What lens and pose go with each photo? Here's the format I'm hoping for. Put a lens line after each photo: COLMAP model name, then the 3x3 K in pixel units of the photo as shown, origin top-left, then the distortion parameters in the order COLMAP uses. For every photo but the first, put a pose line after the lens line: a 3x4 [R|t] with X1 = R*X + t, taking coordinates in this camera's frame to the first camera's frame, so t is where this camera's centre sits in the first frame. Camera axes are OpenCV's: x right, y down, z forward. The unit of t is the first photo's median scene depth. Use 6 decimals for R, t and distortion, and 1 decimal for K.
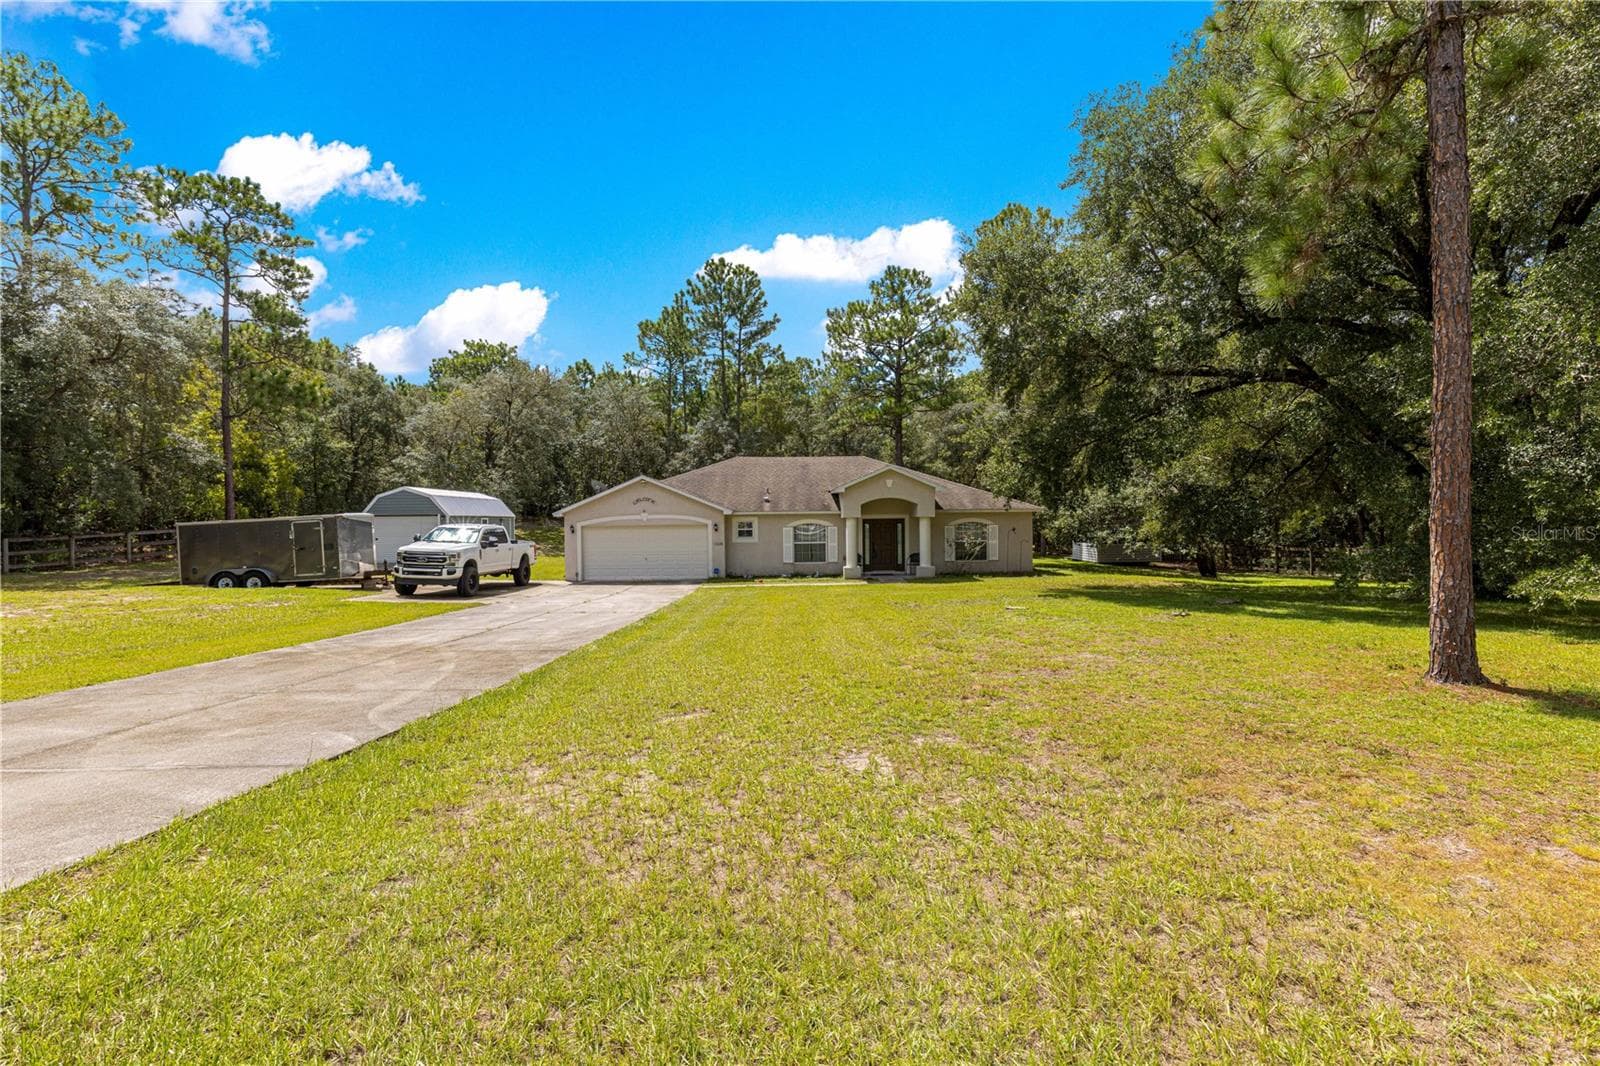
lens RADIAL K [[729.1, 0, 801.0], [0, 729.1, 523.1], [0, 0, 1]] dist [-0.006219, -0.000632]
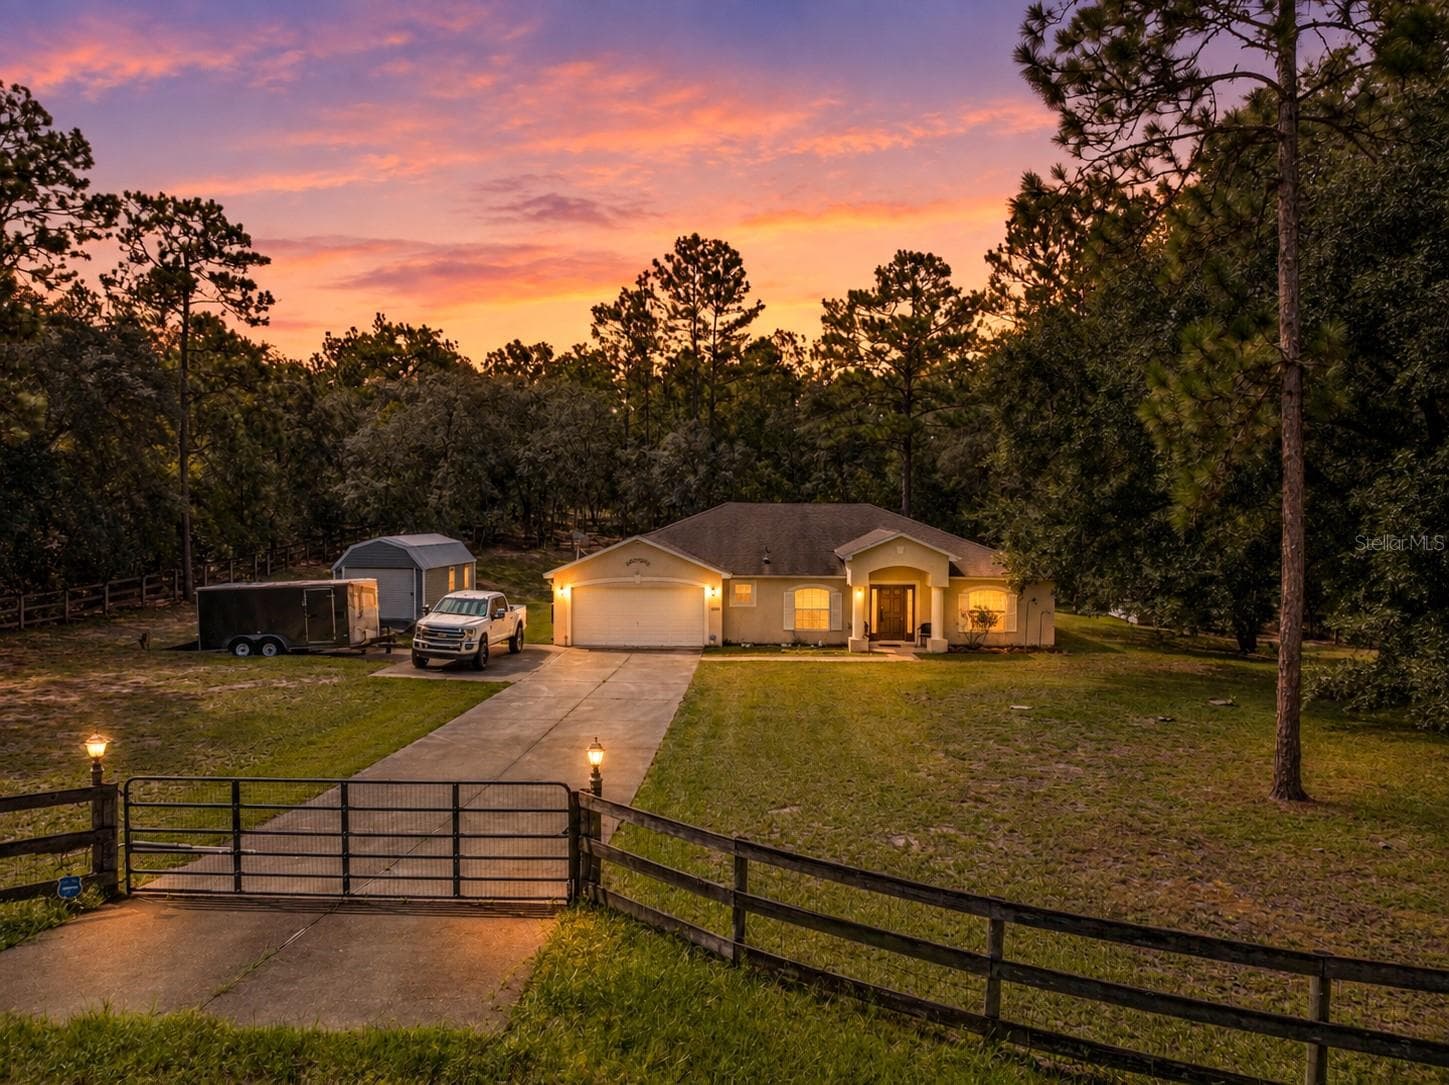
lens RADIAL K [[998.7, 0, 726.7], [0, 998.7, 535.5], [0, 0, 1]] dist [-0.046941, -0.000714]
pose [[0.999074, 0.018808, -0.038695, -0.049539], [-0.018153, 0.999687, 0.017209, -0.086413], [0.039007, -0.016490, 0.999103, -0.272604]]
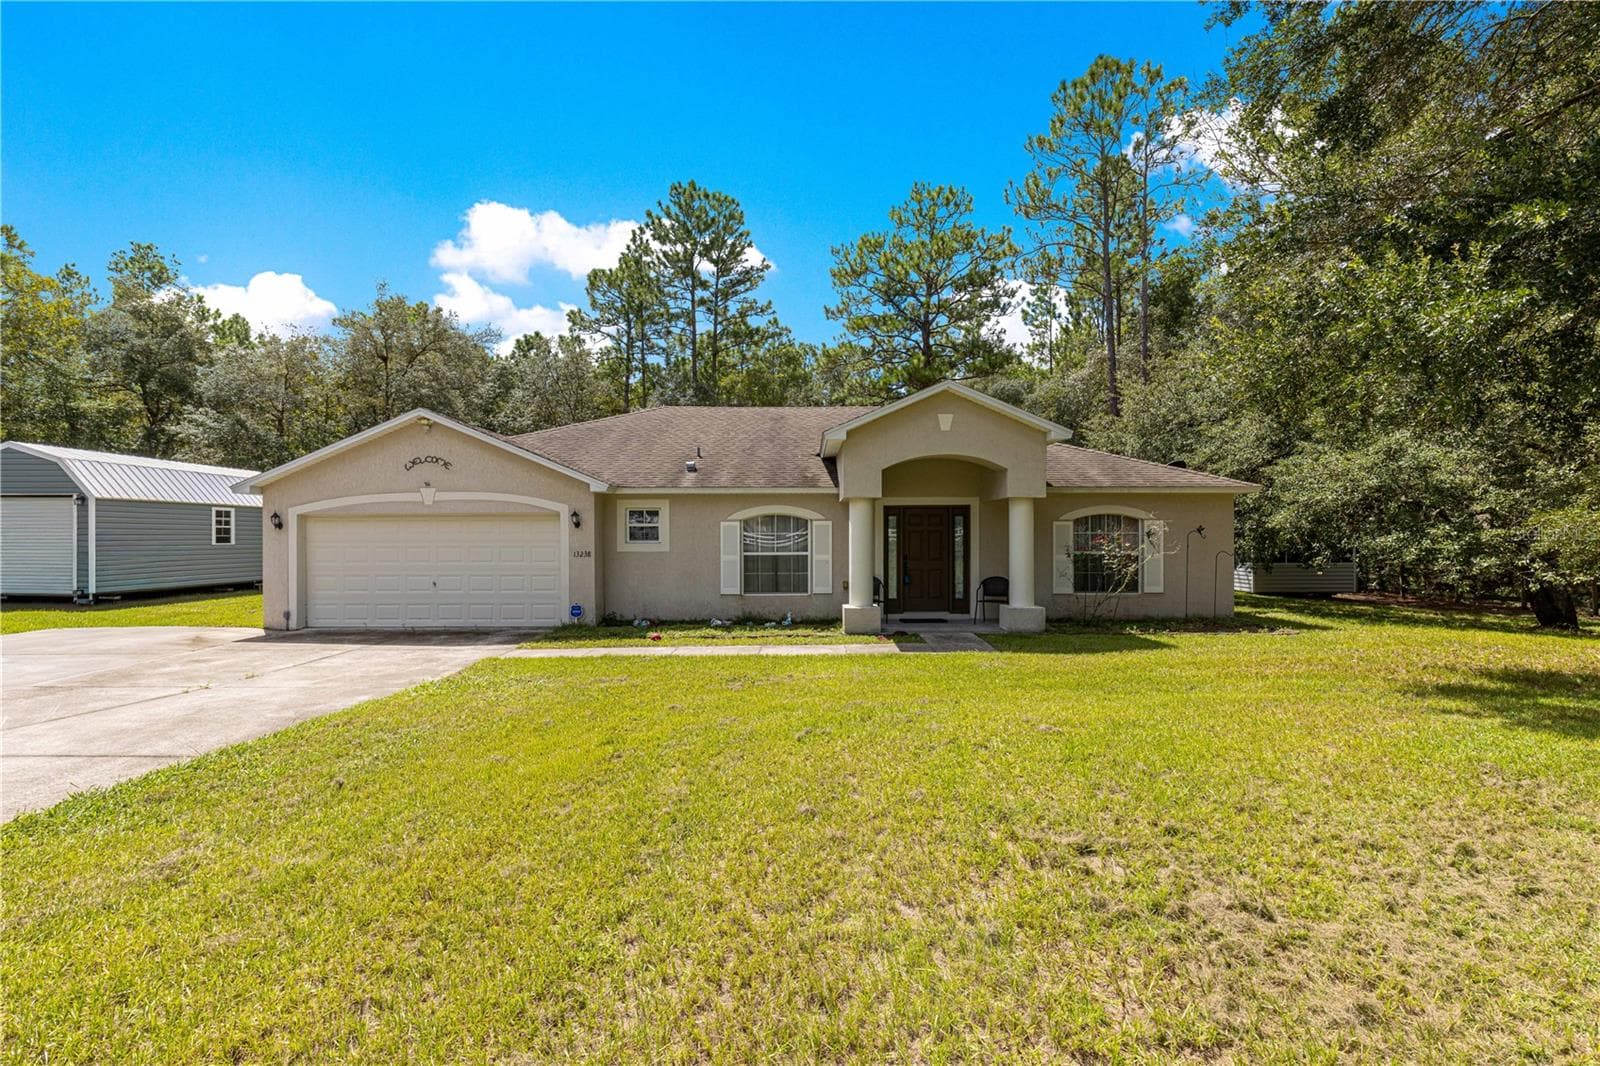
lens RADIAL K [[729.1, 0, 796.1], [0, 729.1, 543.1], [0, 0, 1]] dist [-0.006219, -0.000632]
pose [[0.999770, 0.006992, -0.020276, 0.035717], [-0.006885, 0.999962, 0.005321, 0.017026], [0.020312, -0.005180, 0.999780, 0.510611]]
